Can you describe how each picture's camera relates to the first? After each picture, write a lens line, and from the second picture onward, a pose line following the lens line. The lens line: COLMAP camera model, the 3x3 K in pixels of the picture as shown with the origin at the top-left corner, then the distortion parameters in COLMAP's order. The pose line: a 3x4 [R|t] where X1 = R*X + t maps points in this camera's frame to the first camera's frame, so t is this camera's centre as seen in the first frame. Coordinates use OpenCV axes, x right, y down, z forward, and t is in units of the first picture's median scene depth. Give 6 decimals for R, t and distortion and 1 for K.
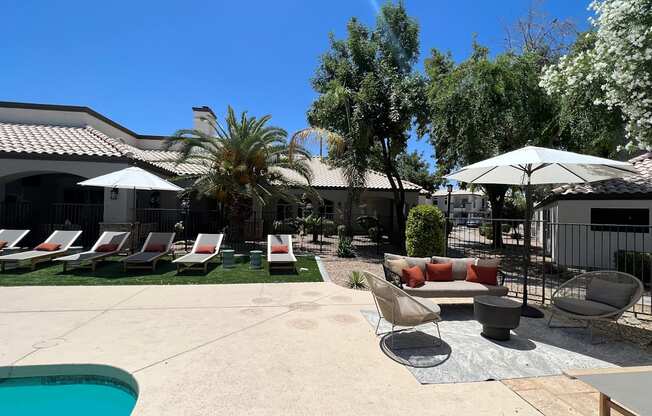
lens RADIAL K [[282.4, 0, 326.0], [0, 282.4, 208.0], [0, 0, 1]] dist [0.000770, 0.000056]
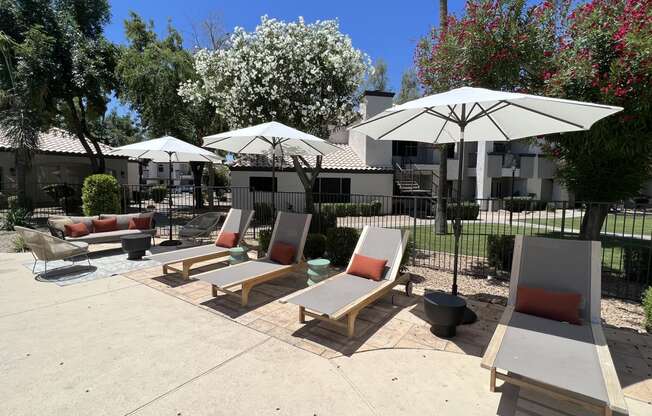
lens RADIAL K [[300.6, 0, 326.0], [0, 300.6, 208.0], [0, 0, 1]] dist [-0.000527, 0.000757]
pose [[0.684801, -0.074939, 0.724867, 0.045881], [-0.004531, 0.994241, 0.107068, -0.006024], [-0.728716, -0.076605, 0.680518, -0.361933]]
